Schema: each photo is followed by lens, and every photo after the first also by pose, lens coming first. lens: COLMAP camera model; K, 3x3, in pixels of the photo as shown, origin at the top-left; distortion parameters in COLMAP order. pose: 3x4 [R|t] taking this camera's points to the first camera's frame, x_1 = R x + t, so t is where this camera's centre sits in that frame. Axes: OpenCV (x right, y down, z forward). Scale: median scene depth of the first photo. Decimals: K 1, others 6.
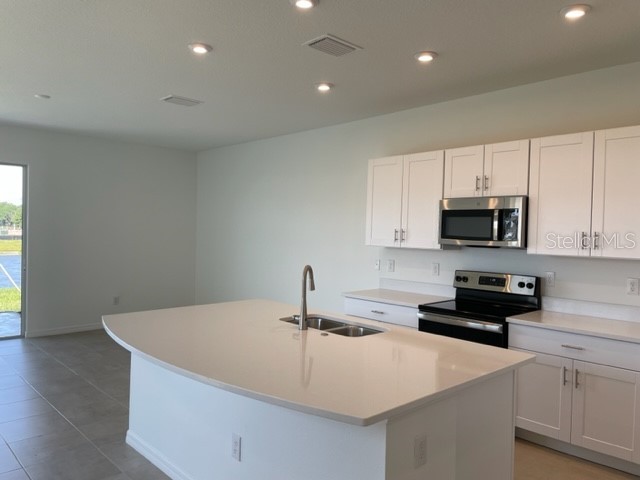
lens RADIAL K [[491.1, 0, 335.1], [0, 491.1, 240.1], [0, 0, 1]] dist [0.109993, 0.000123]
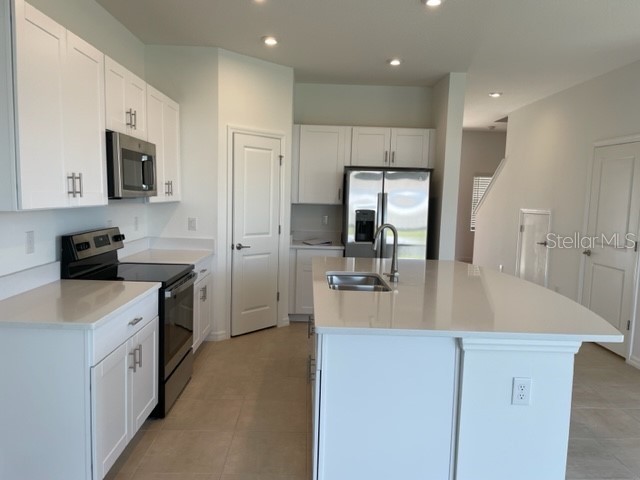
lens RADIAL K [[491.1, 0, 335.1], [0, 491.1, 240.1], [0, 0, 1]] dist [0.109993, 0.000123]
pose [[-0.727035, -0.119948, 0.676042, -0.506291], [-0.044092, 0.990746, 0.128367, -0.039368], [-0.685183, 0.063520, -0.725596, 1.303179]]
